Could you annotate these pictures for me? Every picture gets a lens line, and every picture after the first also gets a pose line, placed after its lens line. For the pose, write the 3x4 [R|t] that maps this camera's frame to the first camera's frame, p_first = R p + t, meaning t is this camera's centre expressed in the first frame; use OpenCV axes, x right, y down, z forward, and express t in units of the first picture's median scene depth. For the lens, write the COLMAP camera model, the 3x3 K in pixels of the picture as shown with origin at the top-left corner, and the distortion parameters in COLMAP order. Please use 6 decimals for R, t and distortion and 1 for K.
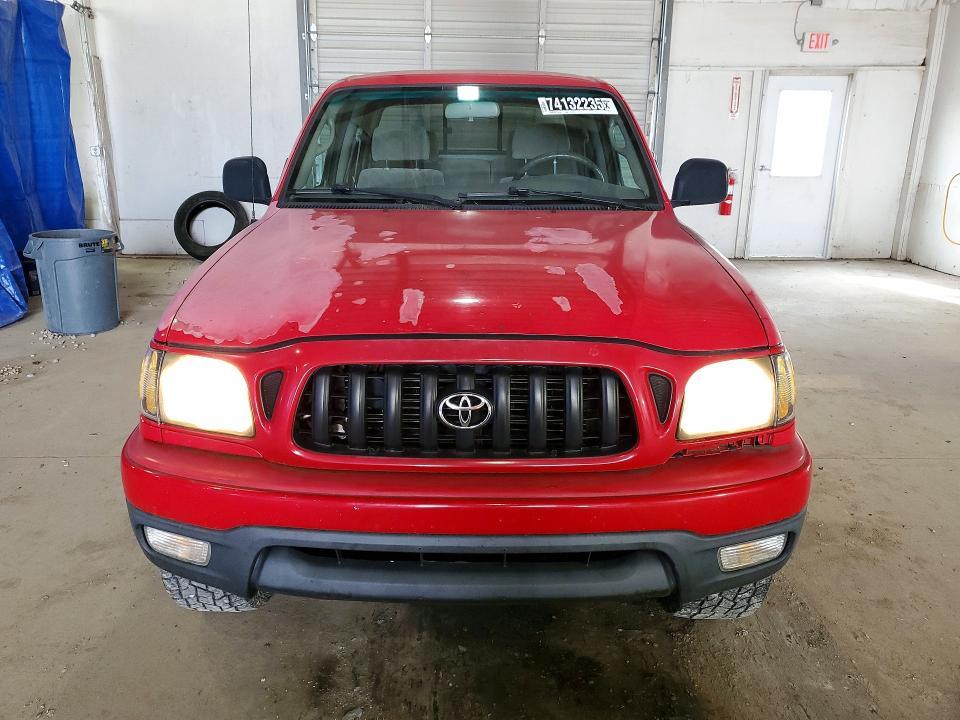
lens RADIAL K [[752.4, 0, 478.5], [0, 752.4, 353.5], [0, 0, 1]] dist [0.021566, 0.005131]
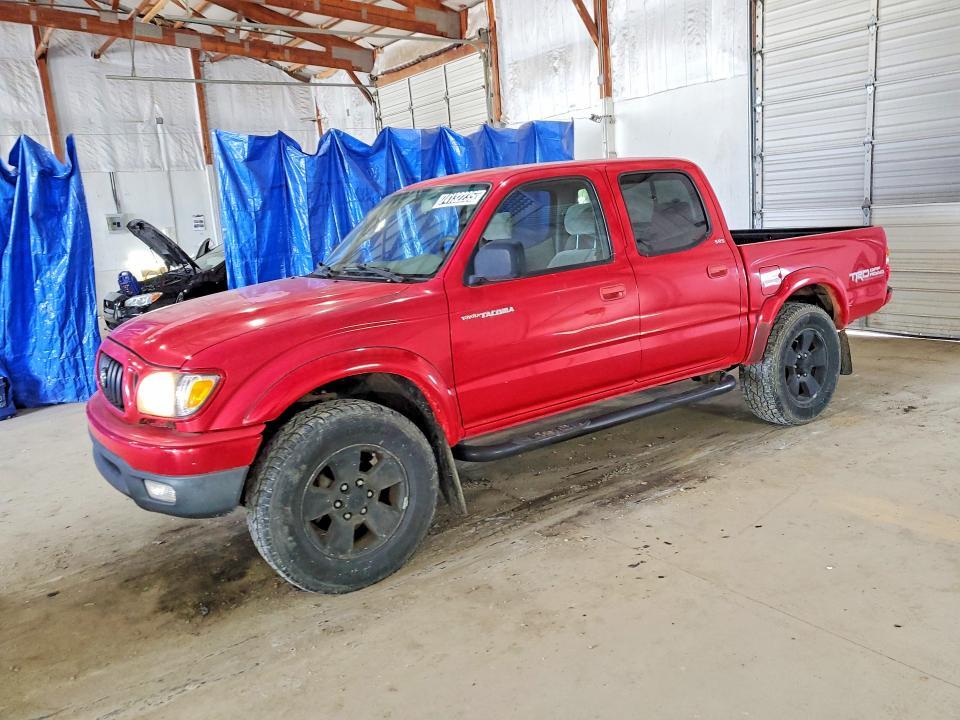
lens RADIAL K [[752.4, 0, 477.1], [0, 752.4, 361.1], [0, 0, 1]] dist [0.021566, 0.005131]
pose [[0.569341, 0.114091, -0.814146, 0.505553], [-0.164558, 0.986097, 0.023111, -0.040715], [0.805463, 0.120816, 0.580200, 0.139823]]
